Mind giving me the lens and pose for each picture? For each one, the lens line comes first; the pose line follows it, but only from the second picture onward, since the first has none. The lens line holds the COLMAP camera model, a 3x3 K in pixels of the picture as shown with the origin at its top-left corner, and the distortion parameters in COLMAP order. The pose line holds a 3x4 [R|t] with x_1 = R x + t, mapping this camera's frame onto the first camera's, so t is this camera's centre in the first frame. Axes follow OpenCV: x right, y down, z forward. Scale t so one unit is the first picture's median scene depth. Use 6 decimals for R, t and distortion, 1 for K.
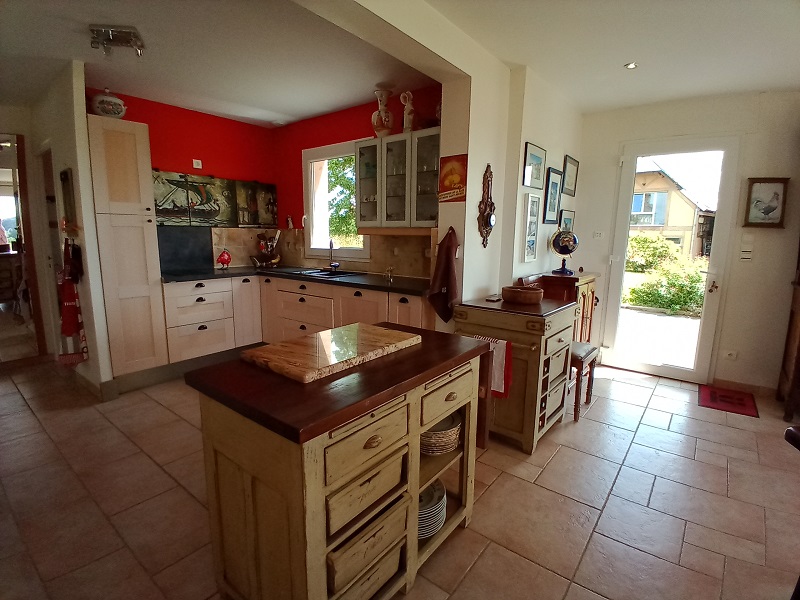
lens RADIAL K [[399.3, 0, 400.0], [0, 399.3, 300.0], [0, 0, 1]] dist [0.045518, -0.063114]
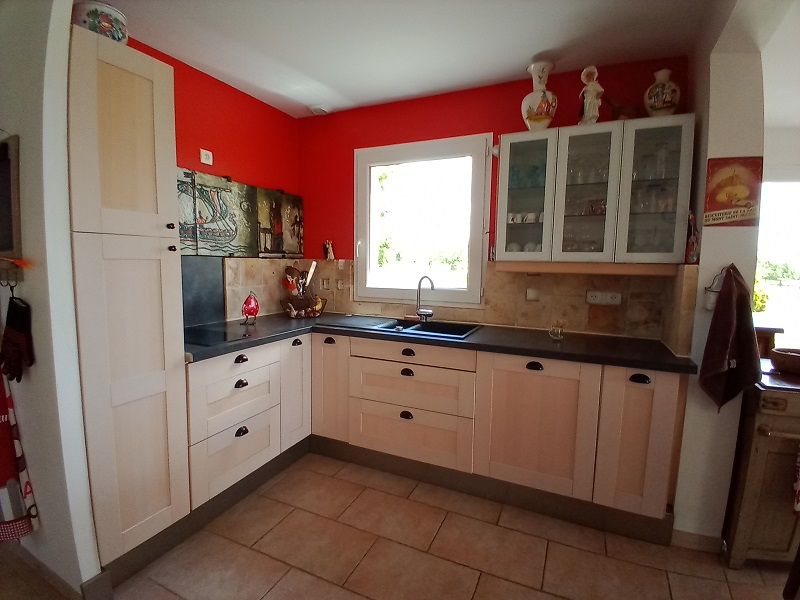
lens RADIAL K [[399.3, 0, 400.0], [0, 399.3, 300.0], [0, 0, 1]] dist [0.045518, -0.063114]
pose [[0.971525, -0.018060, 0.236247, -0.367252], [0.032758, 0.997753, -0.058441, -0.071362], [-0.234661, 0.064515, 0.969934, 0.342218]]
